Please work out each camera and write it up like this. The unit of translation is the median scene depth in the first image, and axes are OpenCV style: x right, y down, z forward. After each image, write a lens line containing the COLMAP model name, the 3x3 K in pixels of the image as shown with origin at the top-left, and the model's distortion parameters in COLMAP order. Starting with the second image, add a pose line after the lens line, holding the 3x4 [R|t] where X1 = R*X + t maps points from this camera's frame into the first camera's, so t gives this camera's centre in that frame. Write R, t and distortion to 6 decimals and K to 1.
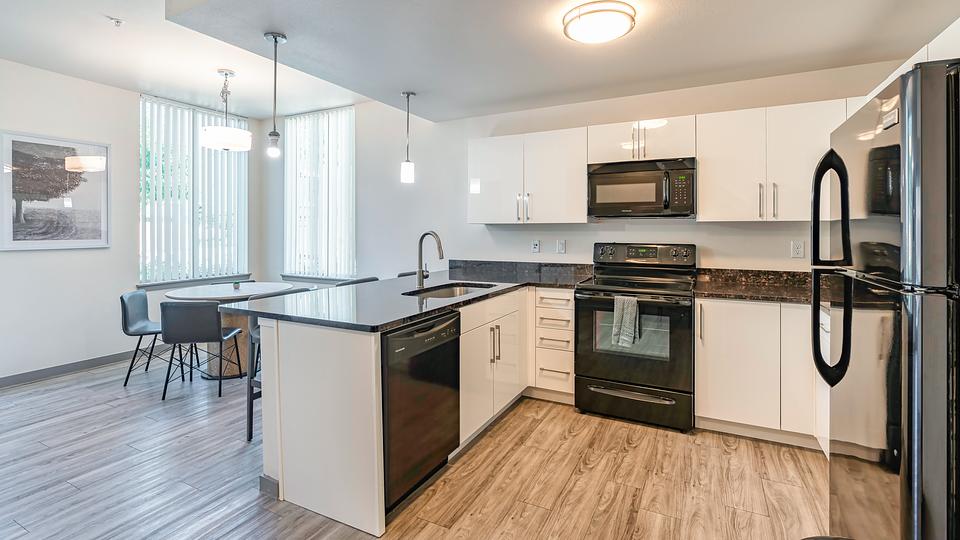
lens RADIAL K [[438.9, 0, 479.5], [0, 438.9, 228.5], [0, 0, 1]] dist [-0.000706, -0.000132]
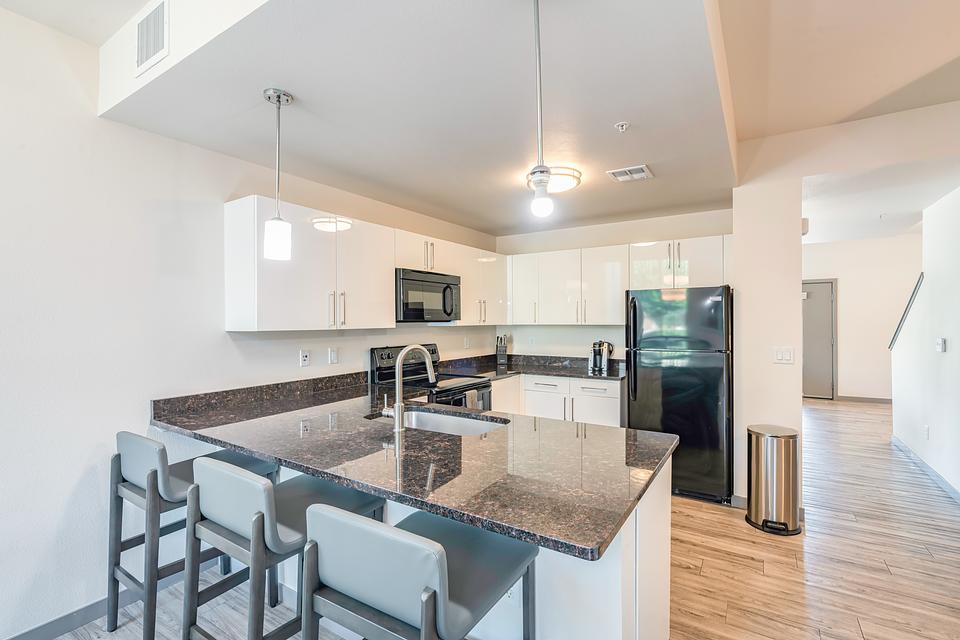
lens RADIAL K [[433.0, 0, 480.0], [0, 433.0, 320.0], [0, 0, 1]] dist [0.000350, 0.000018]
pose [[0.091868, -0.003625, 0.995765, -0.681925], [-0.004190, 0.999983, 0.004027, -0.034312], [-0.995762, -0.004543, 0.091852, 0.726417]]
